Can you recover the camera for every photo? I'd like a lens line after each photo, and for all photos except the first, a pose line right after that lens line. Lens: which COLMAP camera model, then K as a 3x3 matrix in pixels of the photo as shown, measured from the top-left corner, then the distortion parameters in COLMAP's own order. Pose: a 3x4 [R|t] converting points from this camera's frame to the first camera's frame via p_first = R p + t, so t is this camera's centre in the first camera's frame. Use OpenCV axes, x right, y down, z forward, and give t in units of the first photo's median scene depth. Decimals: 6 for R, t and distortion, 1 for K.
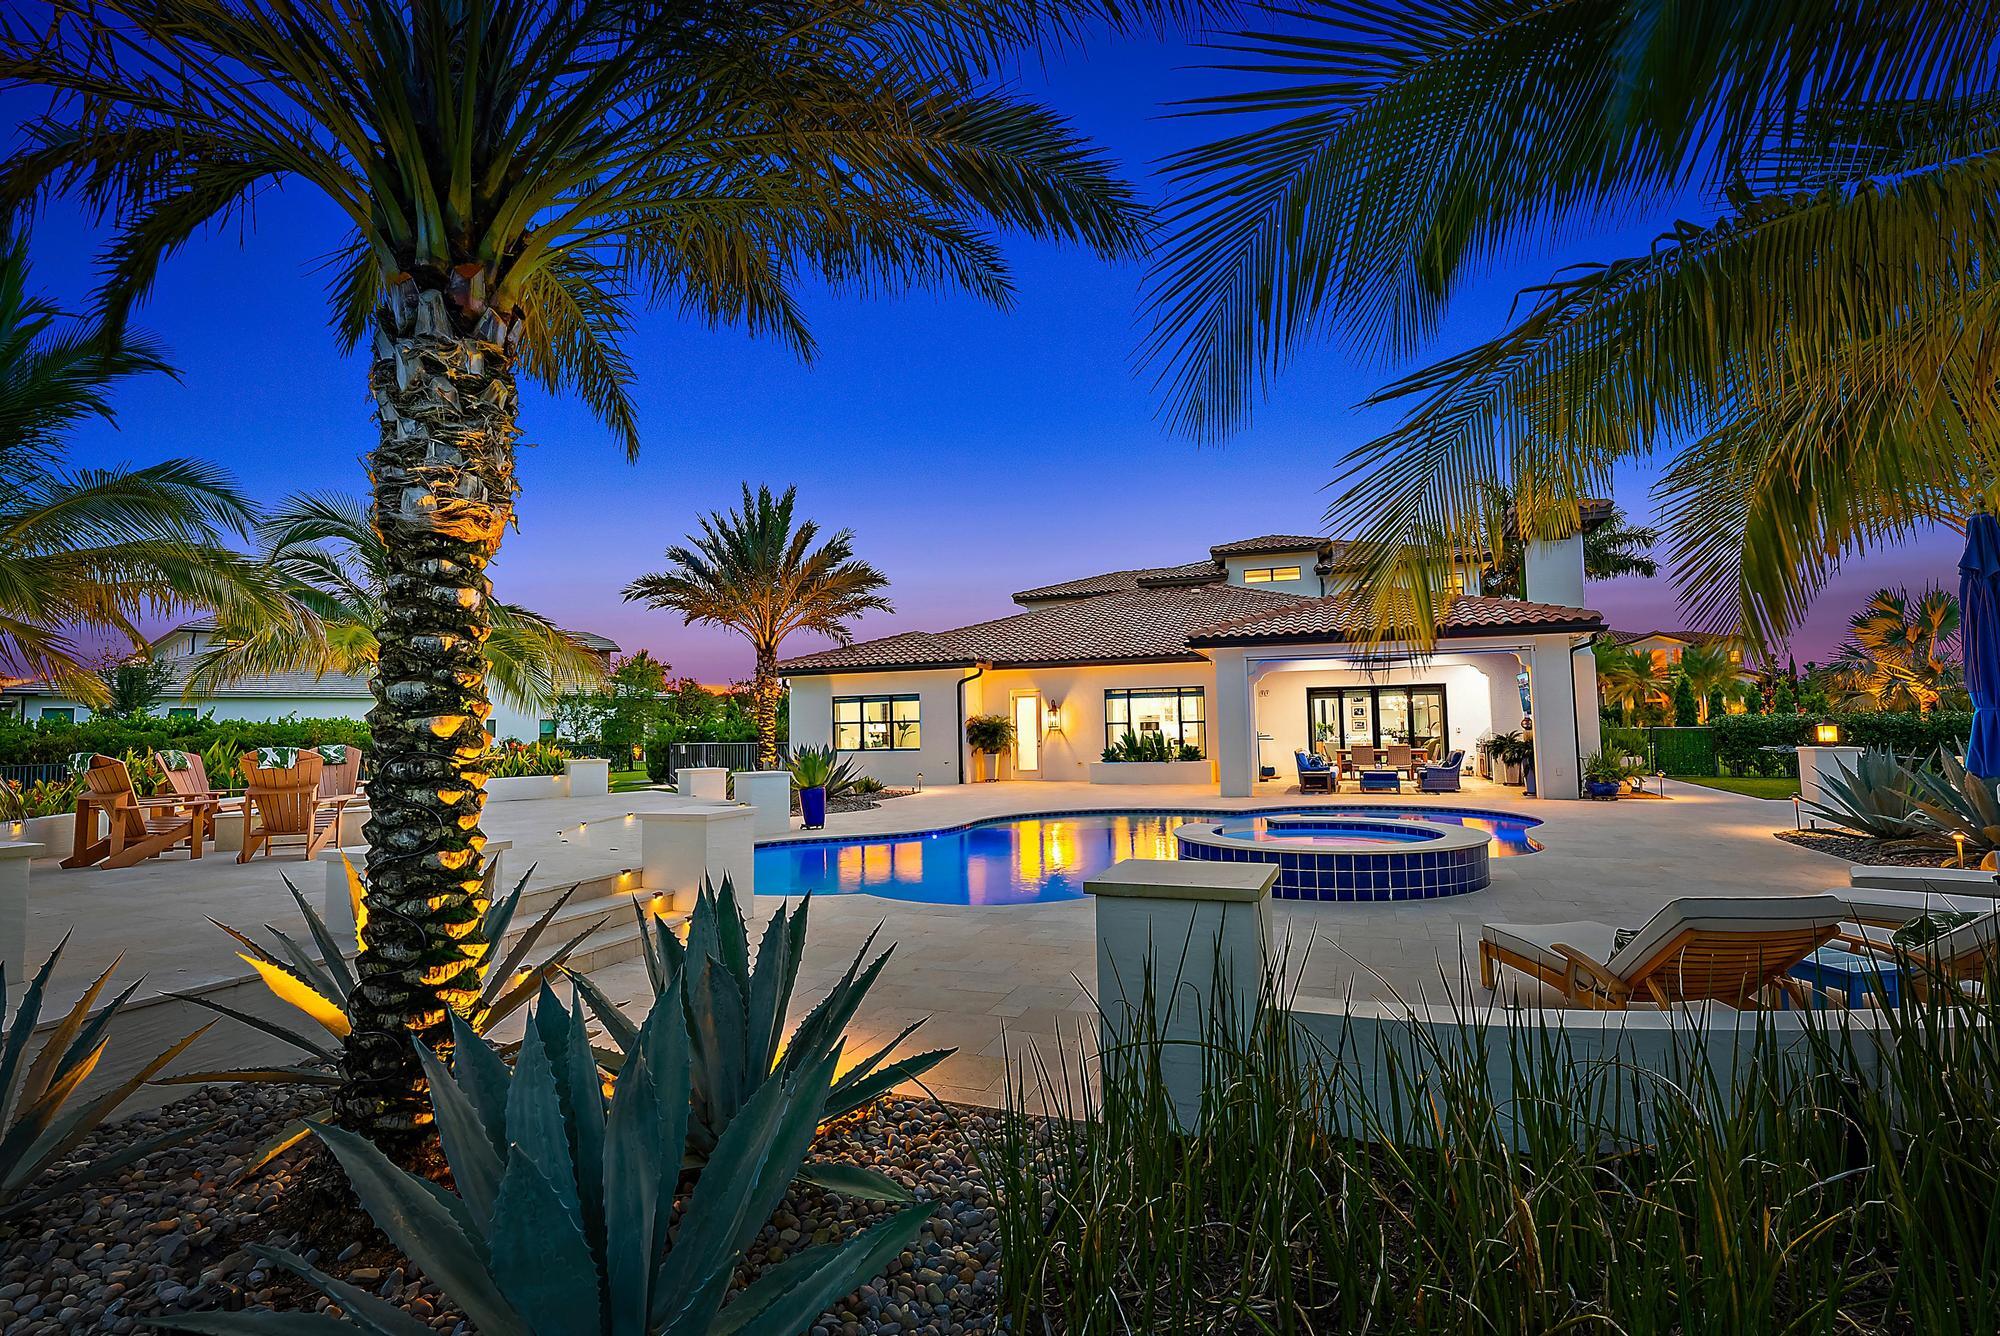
lens RADIAL K [[939.2, 0, 1003.0], [0, 939.2, 660.0], [0, 0, 1]] dist [-0.000856, -0.000084]
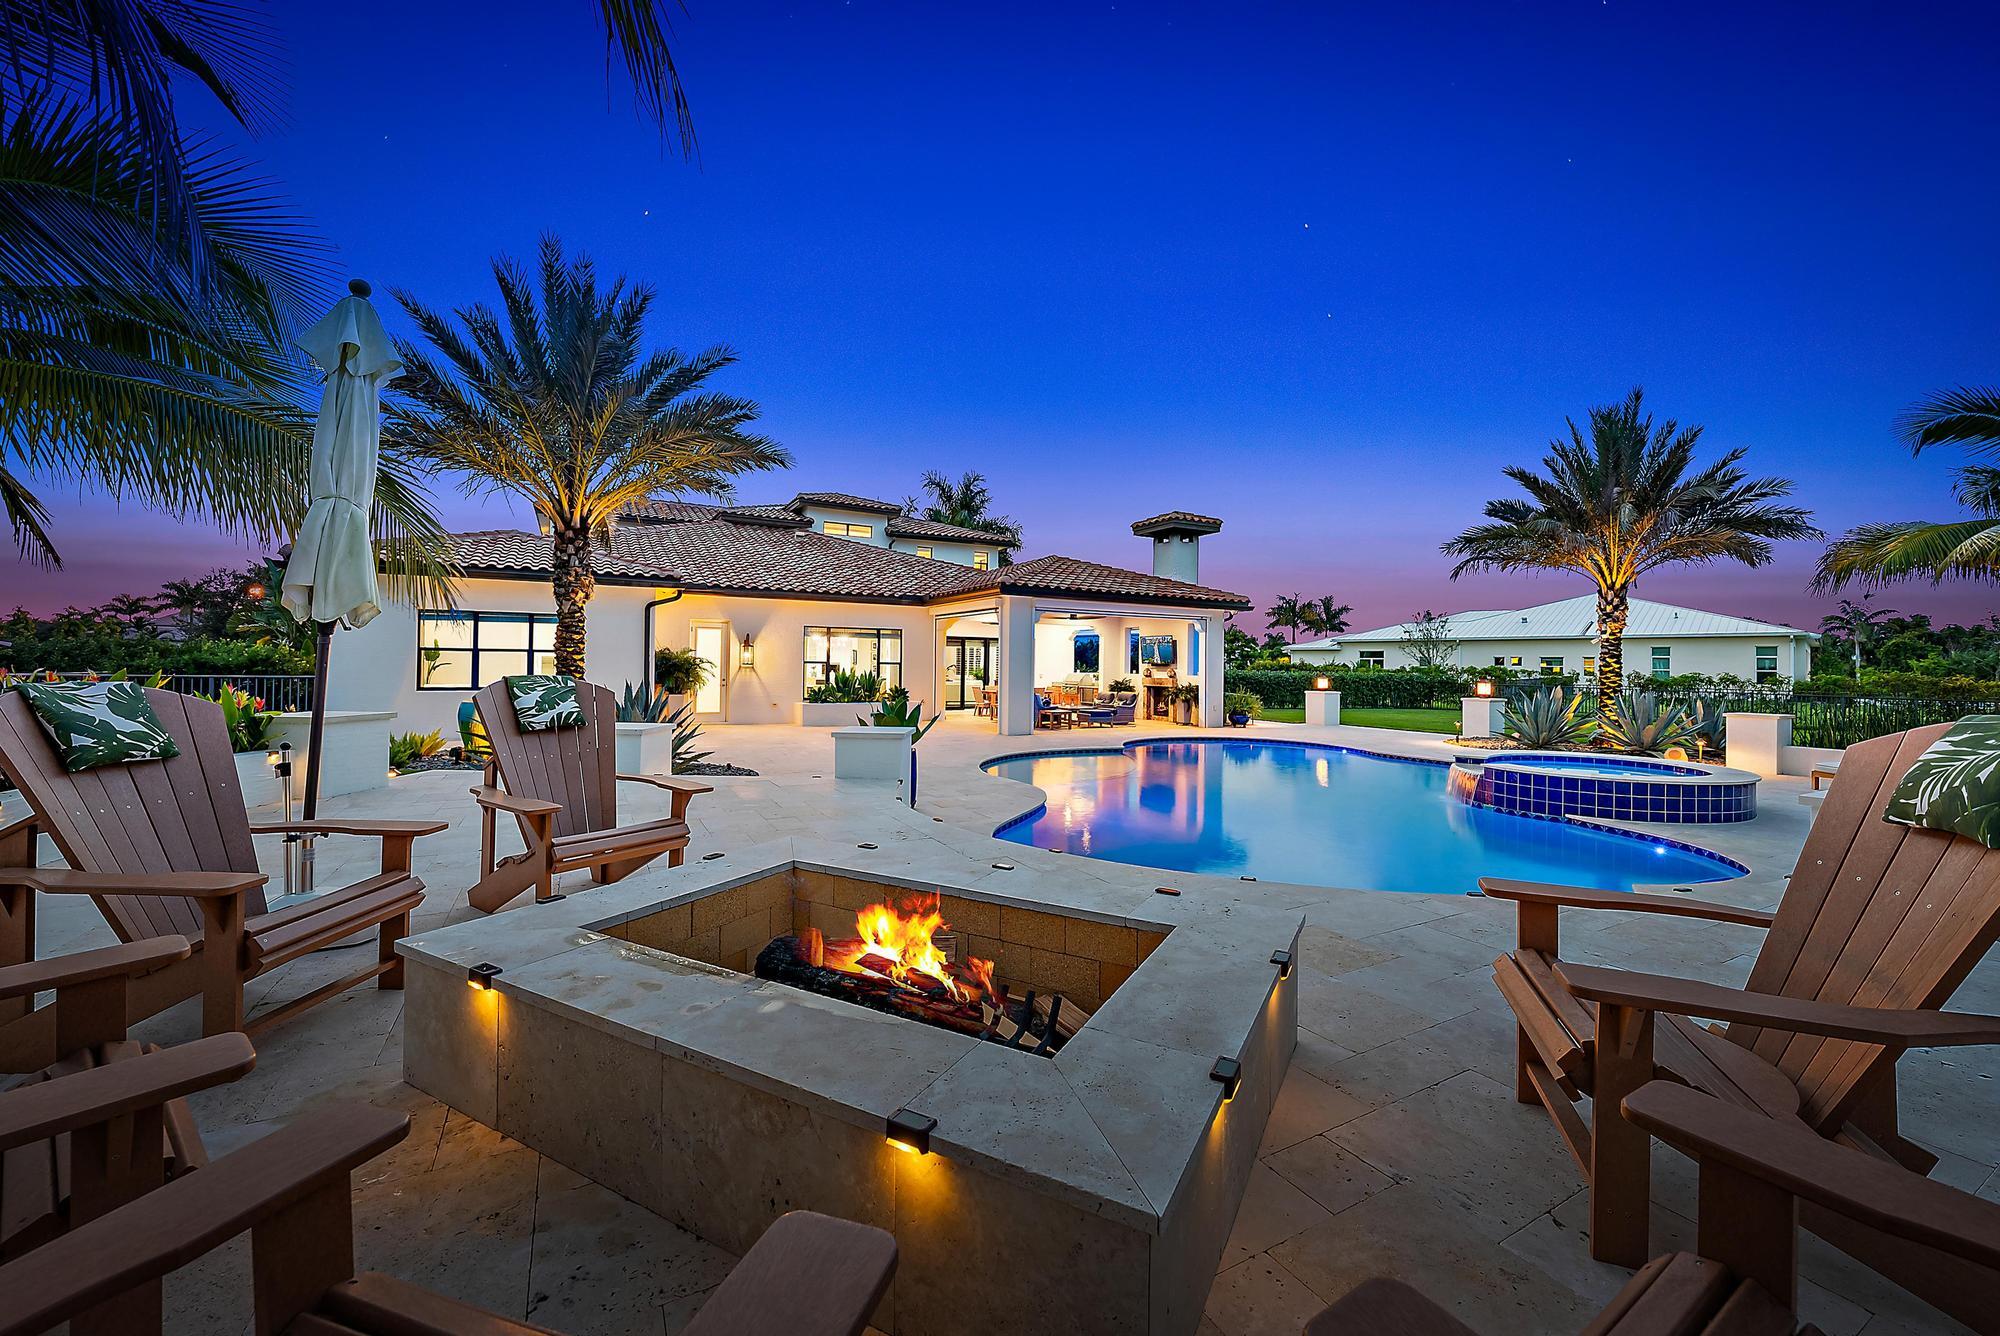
lens RADIAL K [[768.3, 0, 1000.1], [0, 768.3, 663.0], [0, 0, 1]] dist [-0.000318, -0.000015]
pose [[0.653918, 0.029411, 0.755993, -0.343717], [-0.078543, 0.996484, 0.029170, 0.030657], [-0.752477, -0.078453, 0.653929, 0.348240]]
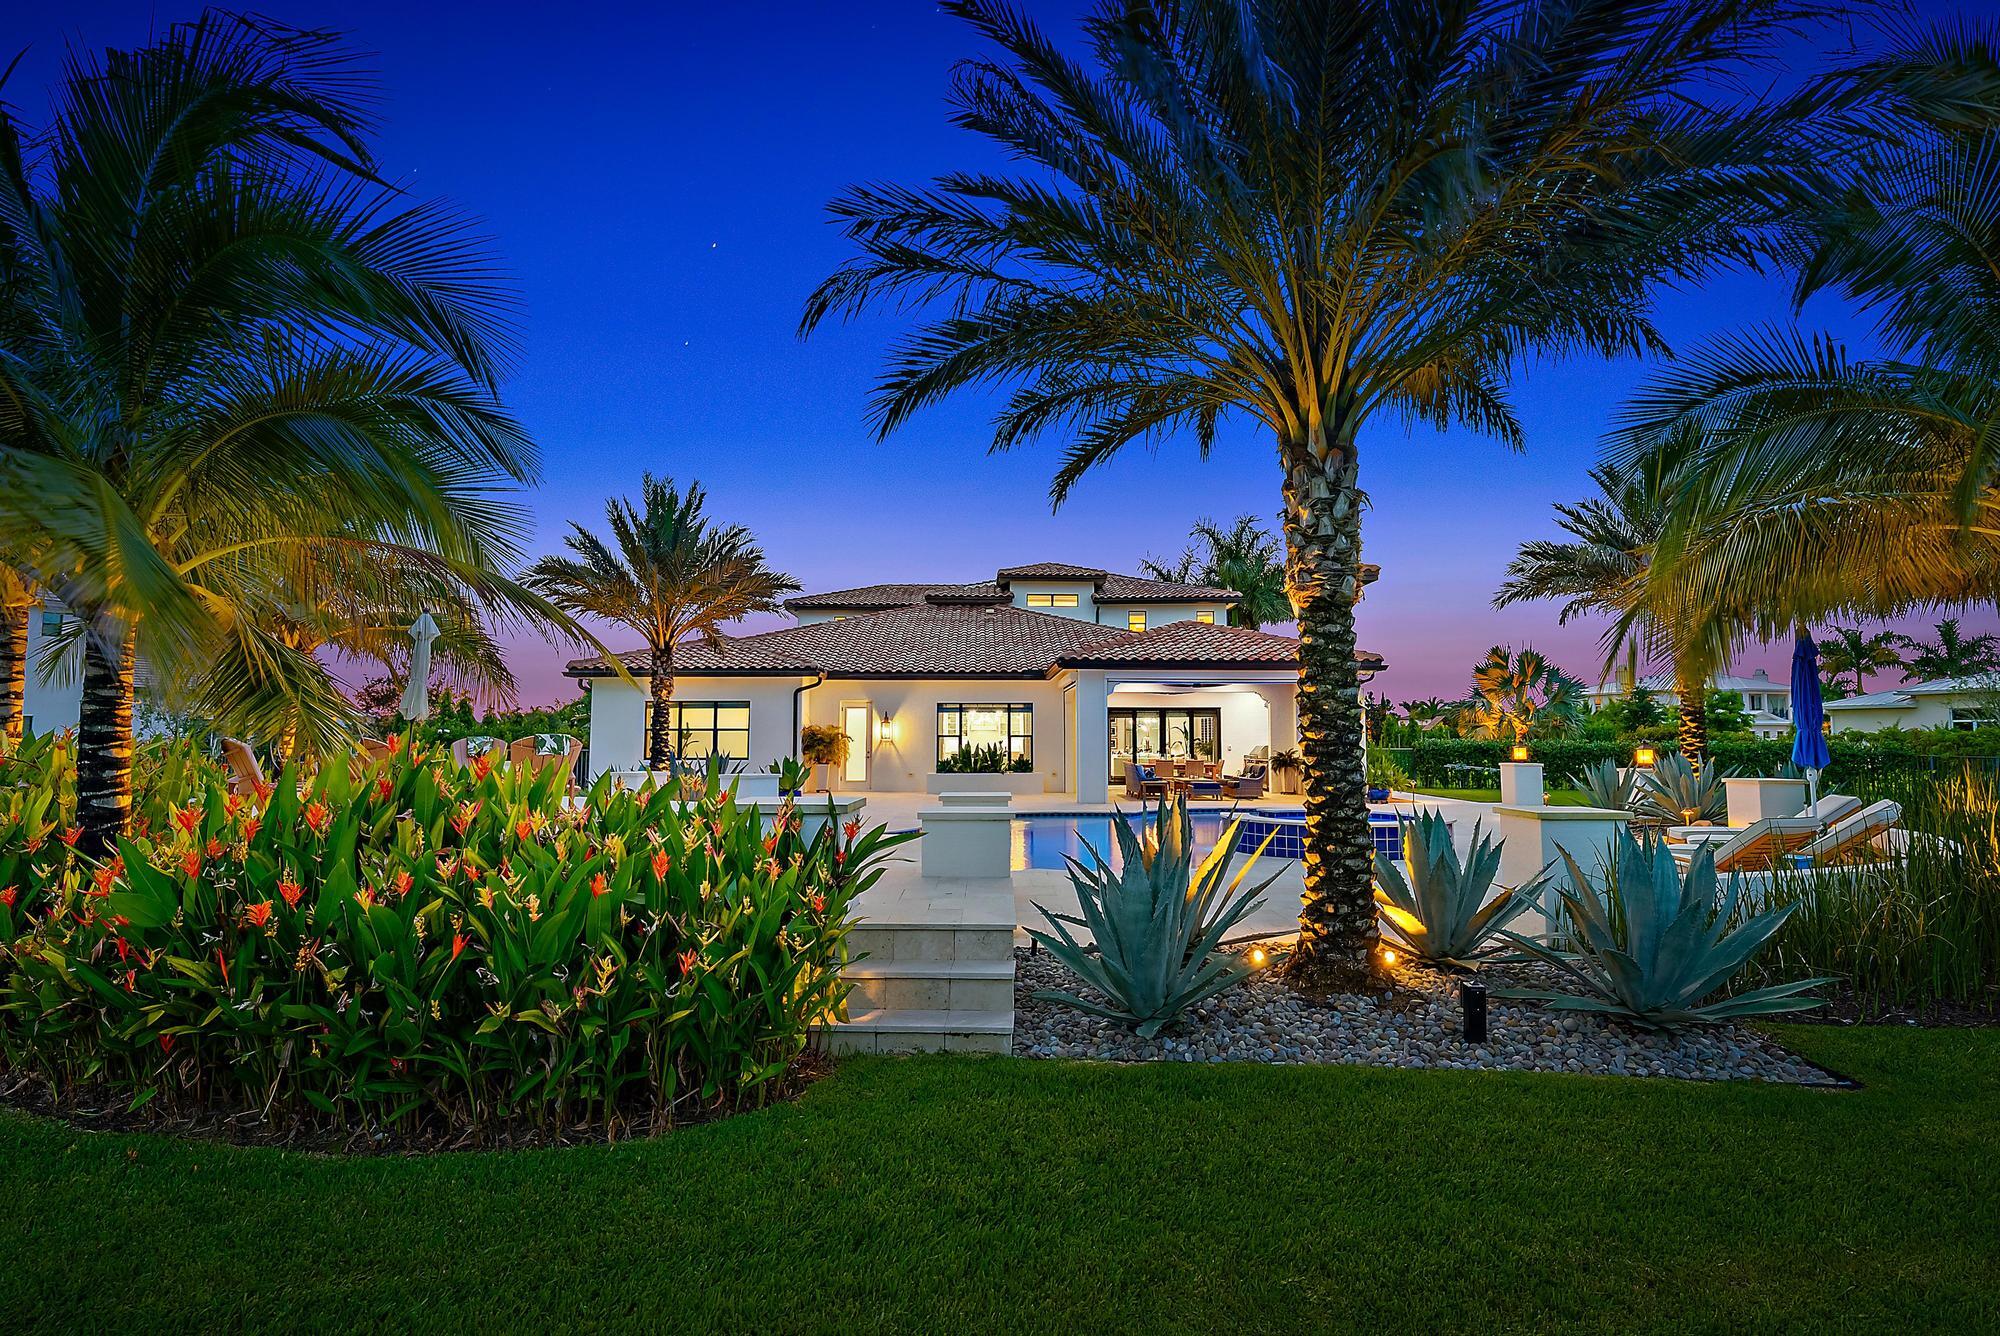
lens RADIAL K [[1015.0, 0, 997.4], [0, 1015.0, 650.7], [0, 0, 1]] dist [-0.000872, -0.000781]
pose [[0.931344, 0.051981, 0.360412, -0.236042], [-0.044005, 0.998572, -0.030306, 0.004931], [-0.361473, 0.012366, 0.932301, -0.064523]]
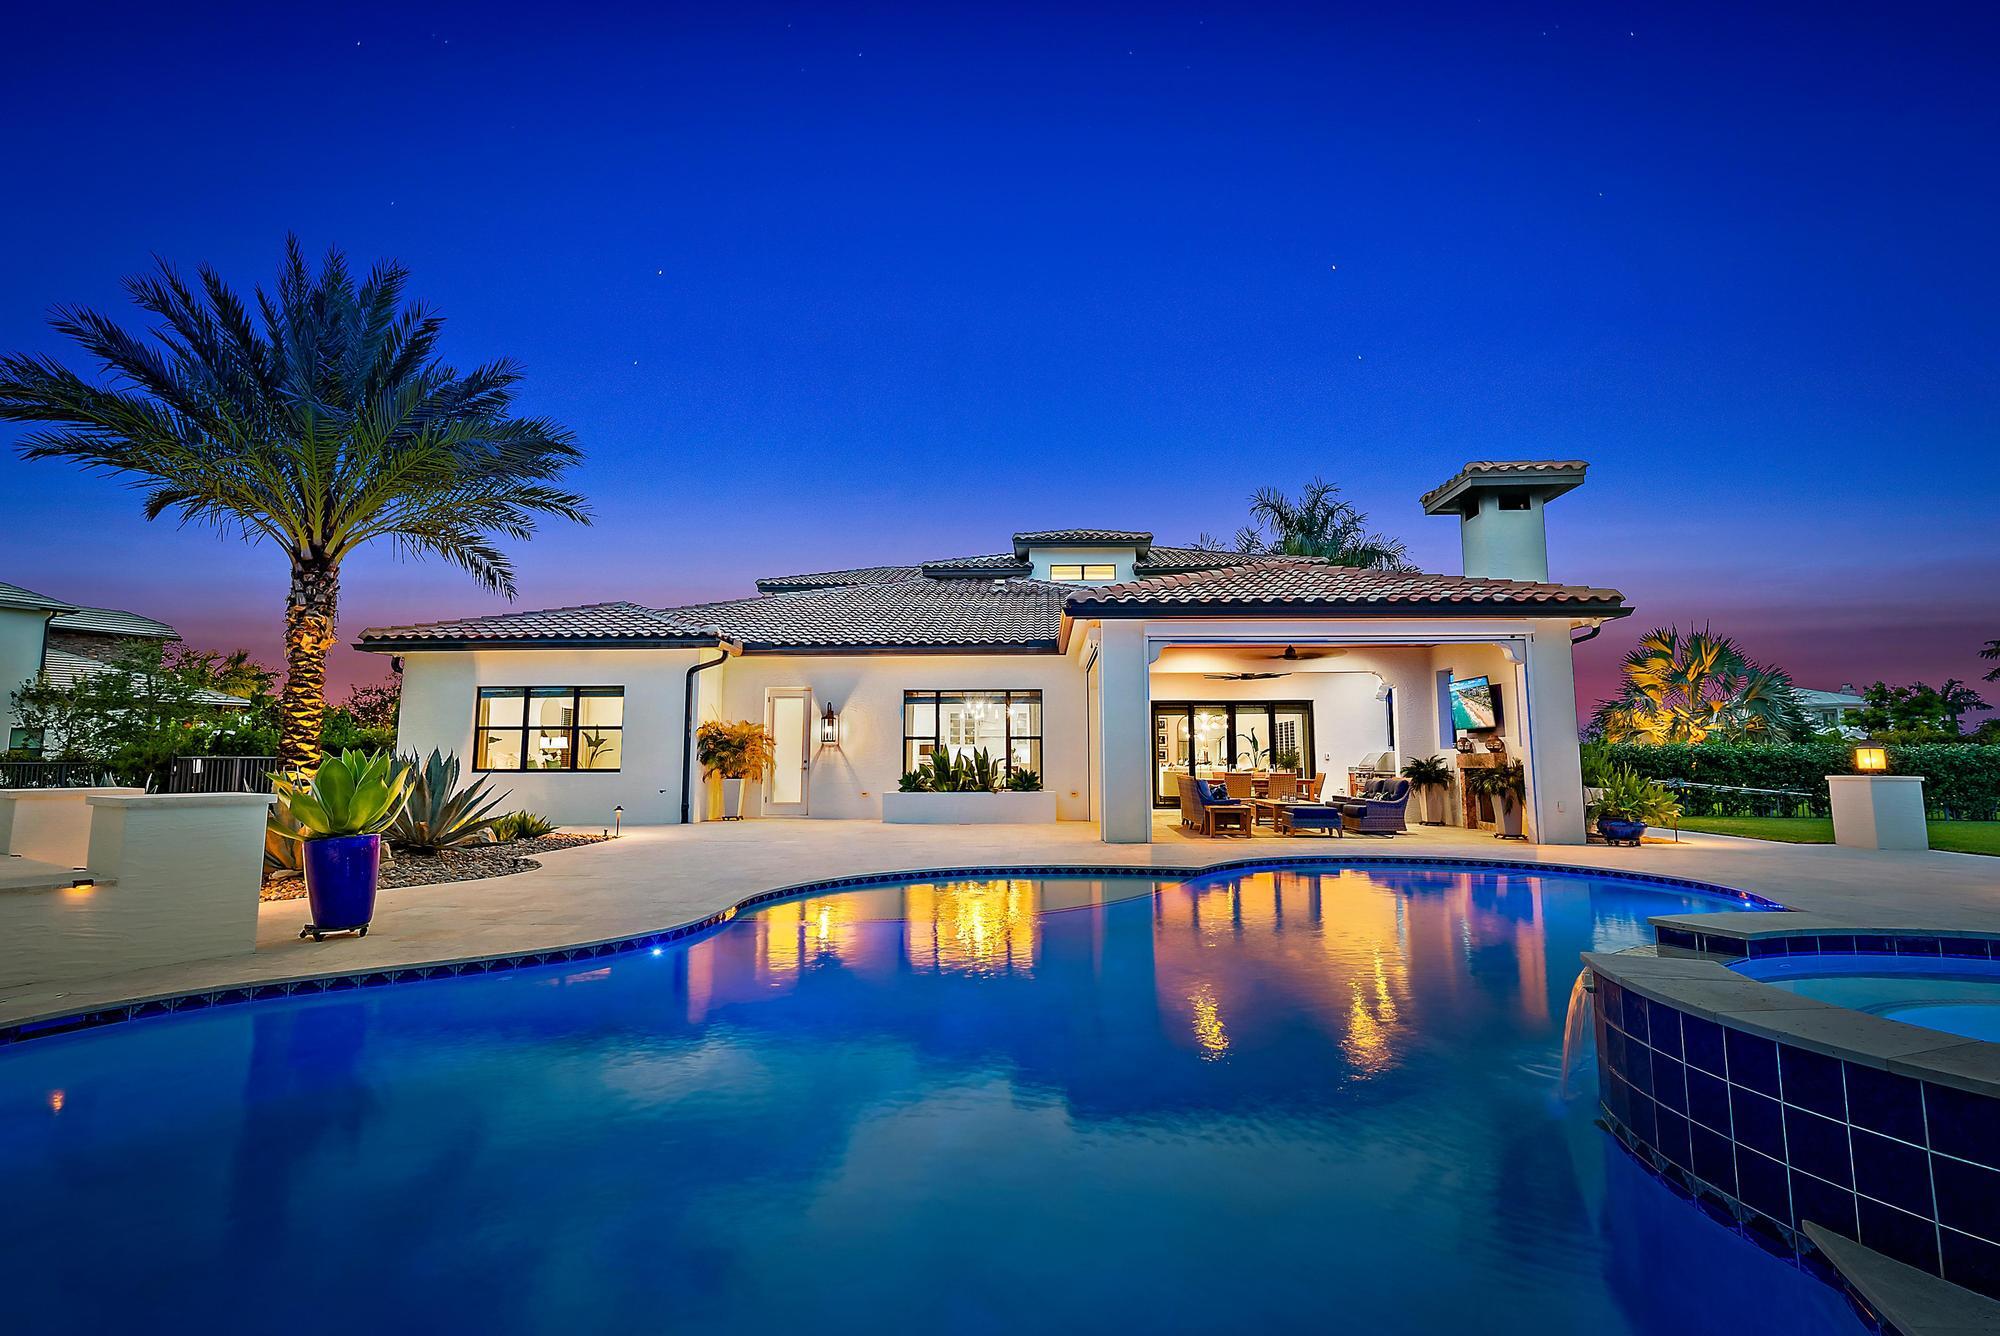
lens RADIAL K [[916.9, 0, 1002.2], [0, 916.9, 656.7], [0, 0, 1]] dist [-0.000383, -0.000066]
pose [[0.952080, 0.054142, 0.301019, -0.032071], [-0.039845, 0.997776, -0.053436, 0.040469], [-0.303242, 0.038881, 0.952120, 0.313853]]
